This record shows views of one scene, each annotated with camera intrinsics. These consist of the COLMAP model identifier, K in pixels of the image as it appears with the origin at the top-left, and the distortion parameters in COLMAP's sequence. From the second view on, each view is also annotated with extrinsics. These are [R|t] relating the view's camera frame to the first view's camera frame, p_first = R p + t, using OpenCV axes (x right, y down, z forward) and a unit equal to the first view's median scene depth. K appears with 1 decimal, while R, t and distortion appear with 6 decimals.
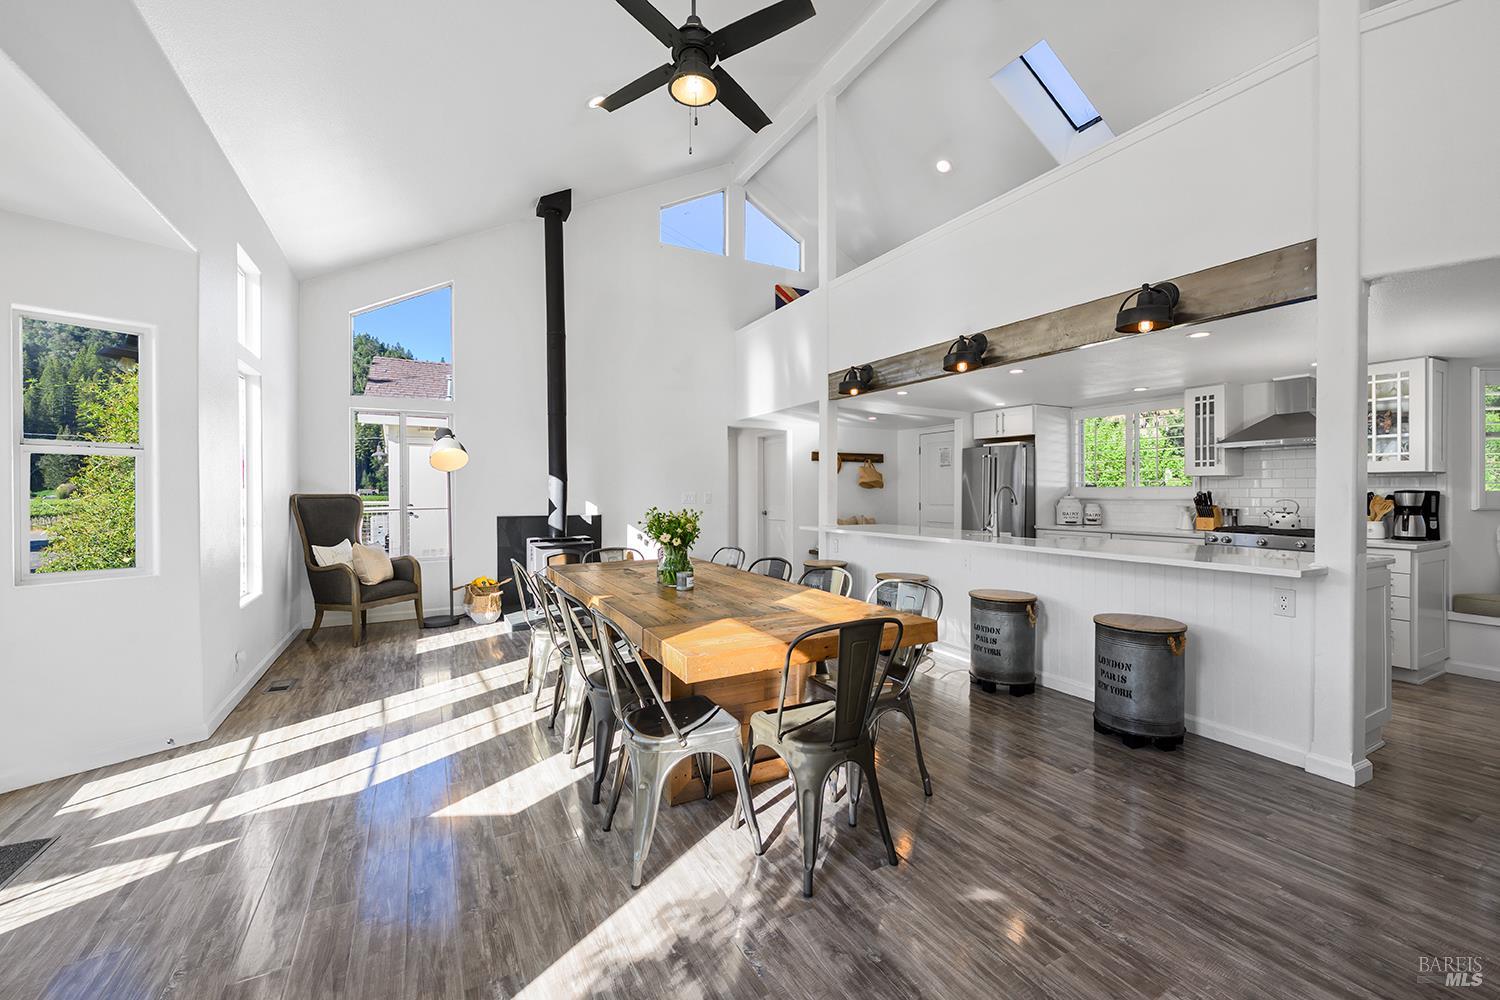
lens RADIAL K [[630.4, 0, 750.0], [0, 630.4, 500.0], [0, 0, 1]] dist [0.000679, 0.000013]
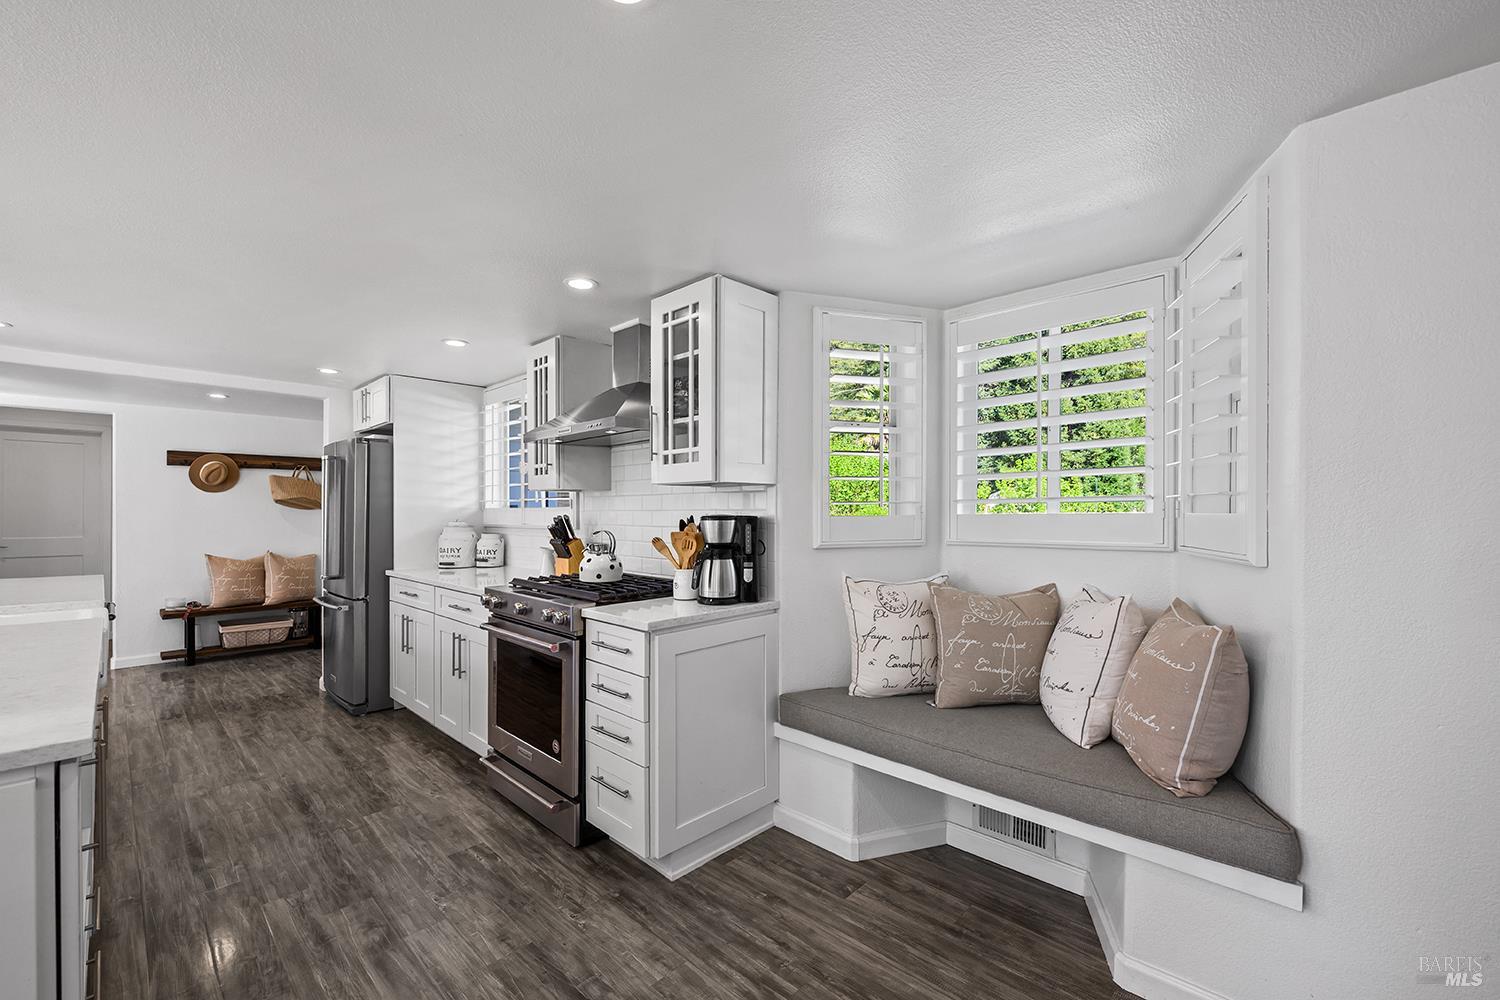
lens RADIAL K [[672.4, 0, 751.0], [0, 672.4, 523.8], [0, 0, 1]] dist [-0.000201, -0.000015]
pose [[0.949564, 0.001252, 0.313569, 0.882724], [-0.000884, 0.999999, -0.001315, -0.006852], [-0.313571, 0.000971, 0.949564, 0.412615]]
